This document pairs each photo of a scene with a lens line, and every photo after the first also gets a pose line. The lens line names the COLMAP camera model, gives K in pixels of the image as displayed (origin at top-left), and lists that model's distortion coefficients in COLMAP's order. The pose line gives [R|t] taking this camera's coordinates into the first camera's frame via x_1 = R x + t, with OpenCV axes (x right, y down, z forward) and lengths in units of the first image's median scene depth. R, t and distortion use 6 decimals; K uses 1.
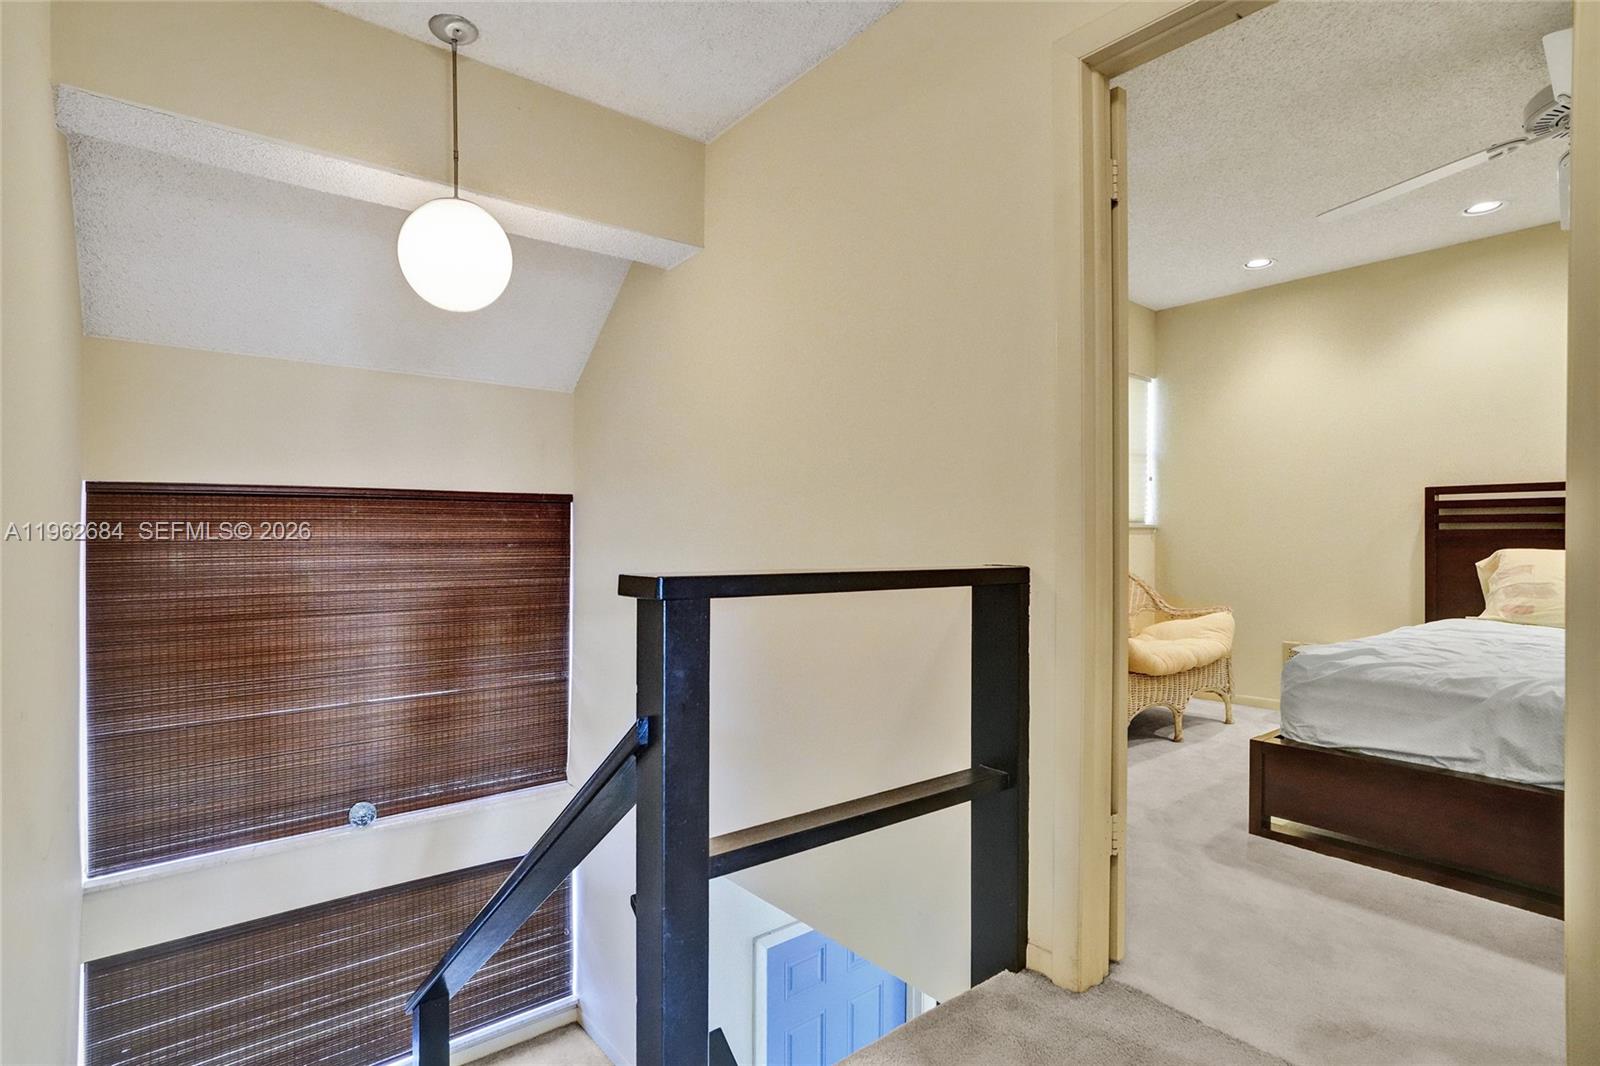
lens RADIAL K [[816.8, 0, 805.1], [0, 816.8, 525.0], [0, 0, 1]] dist [-0.014877, 0.002939]
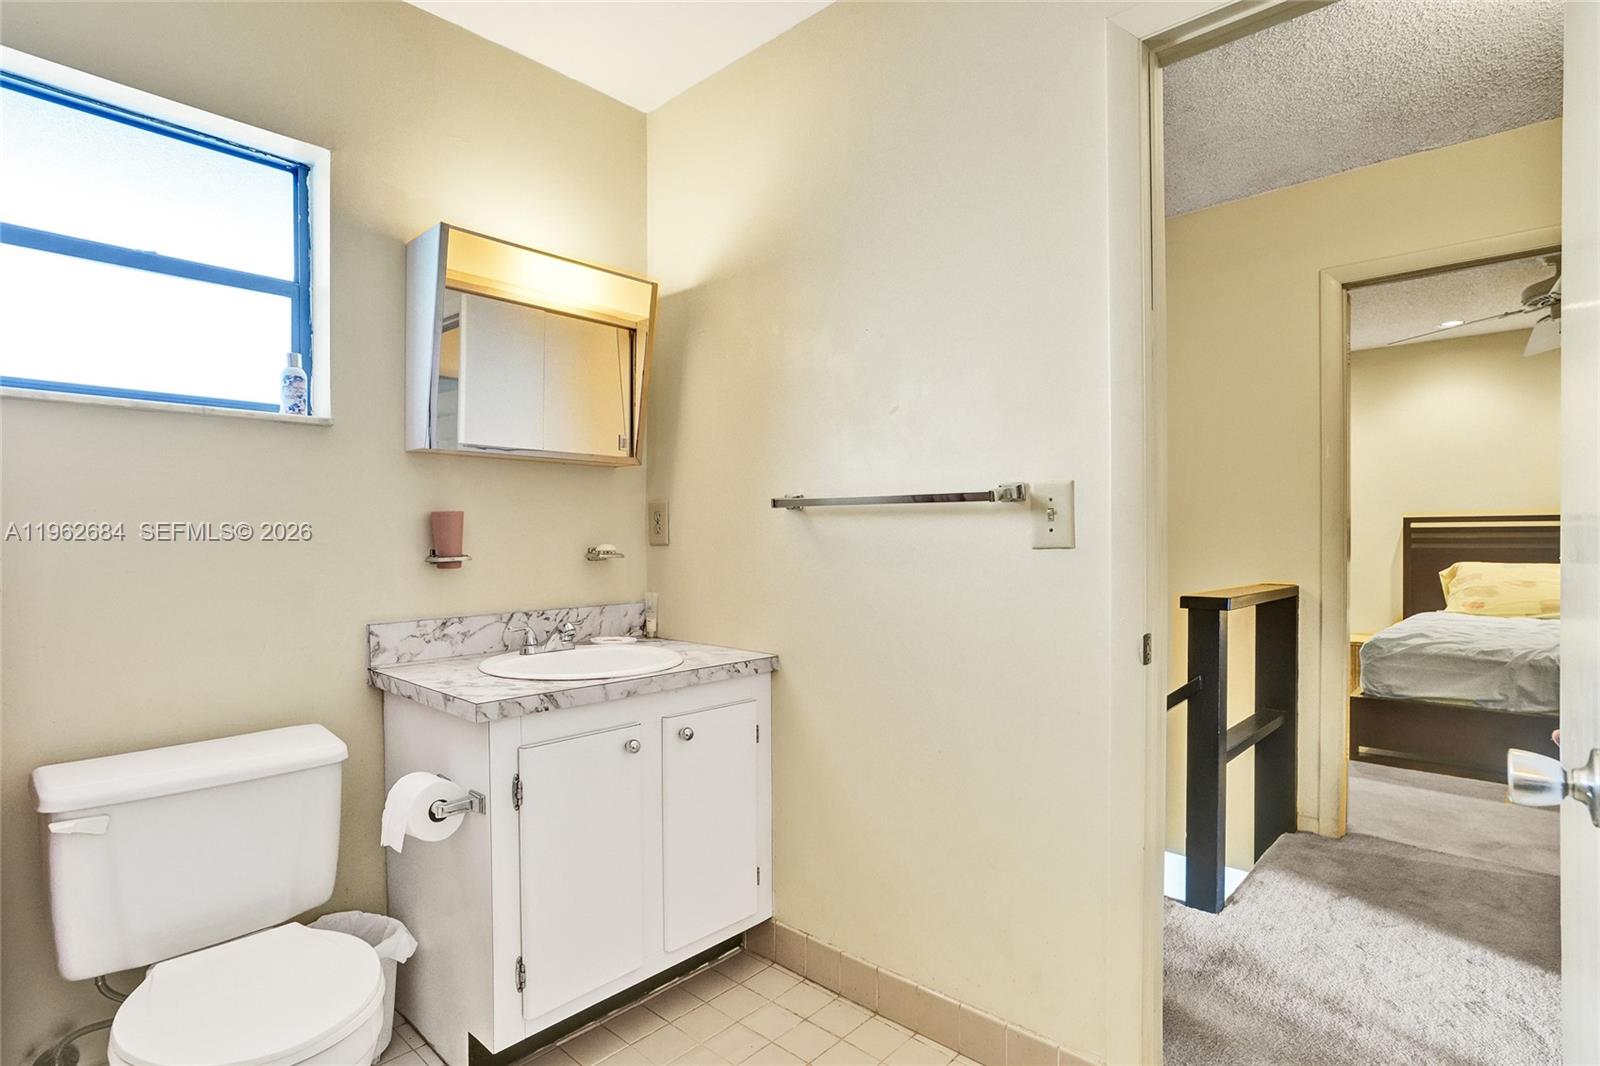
lens RADIAL K [[816.8, 0, 790.2], [0, 816.8, 539.6], [0, 0, 1]] dist [-0.014877, 0.002939]
pose [[0.990086, -0.004802, 0.140378, -0.675537], [0.002693, 0.999881, 0.015210, -0.047643], [-0.140434, -0.014681, 0.989981, -0.325183]]
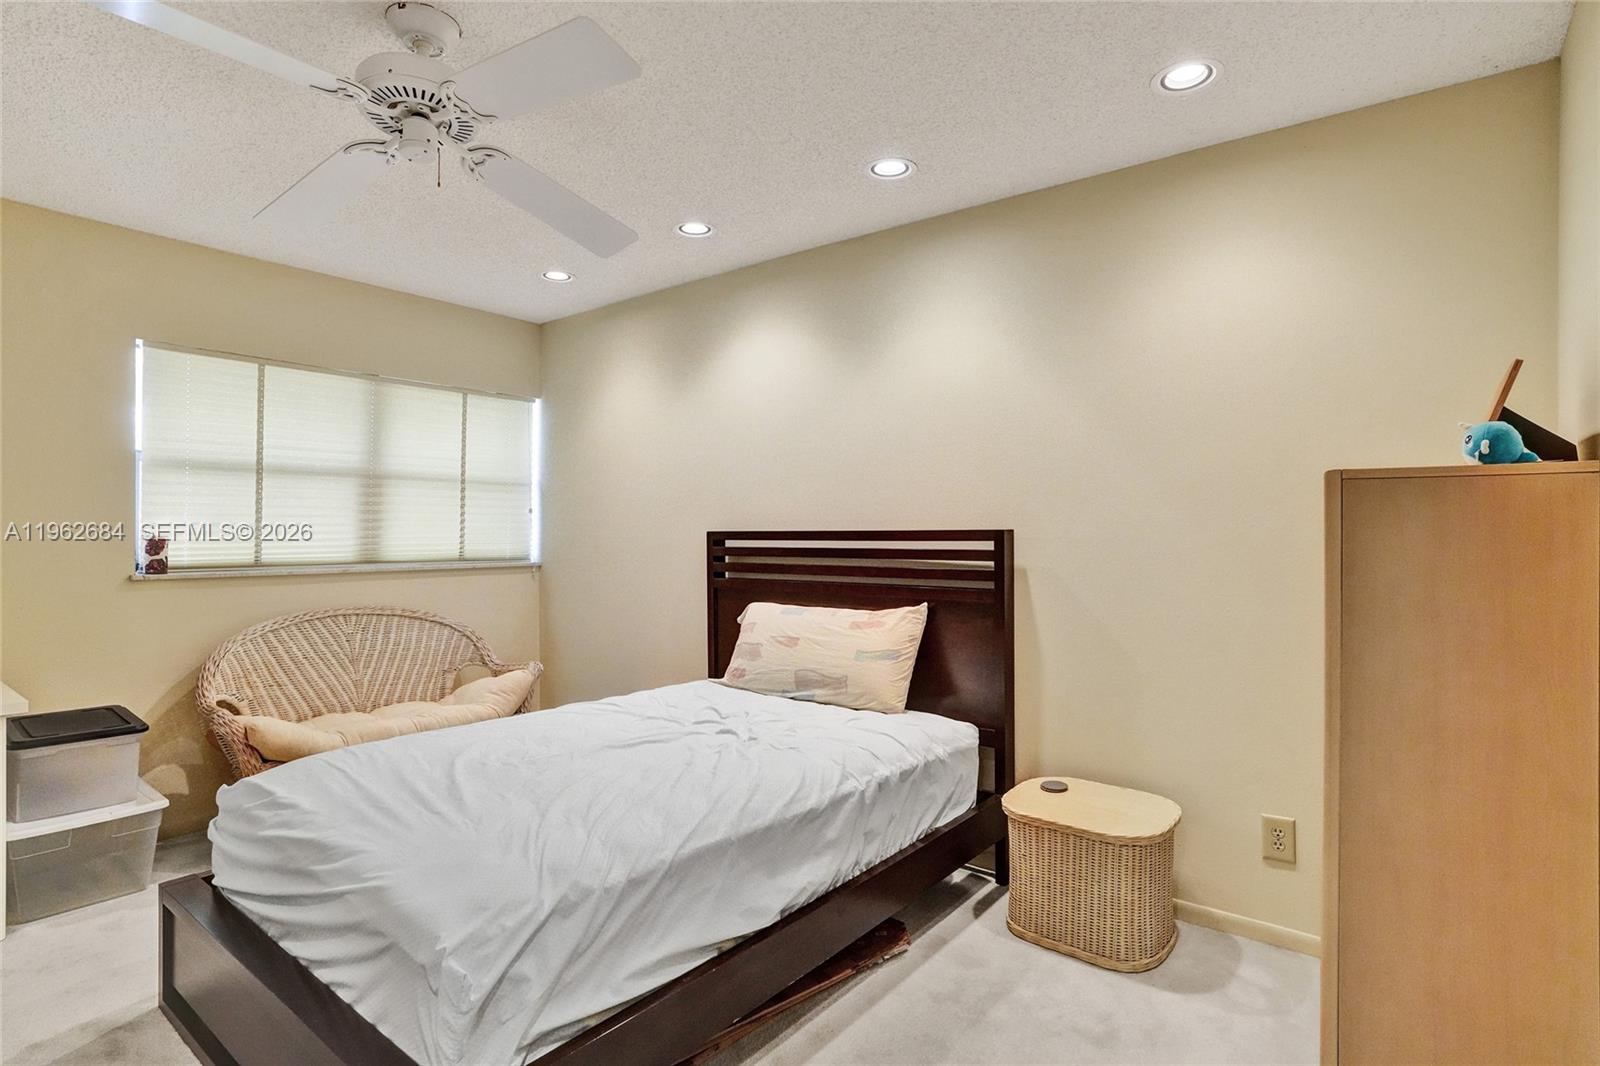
lens RADIAL K [[816.8, 0, 813.0], [0, 816.8, 527.5], [0, 0, 1]] dist [-0.014877, 0.002939]
pose [[0.977772, 0.001894, 0.209664, 0.993653], [-0.003755, 0.999957, 0.008476, -0.086942], [-0.209639, -0.009075, 0.977737, 0.104668]]
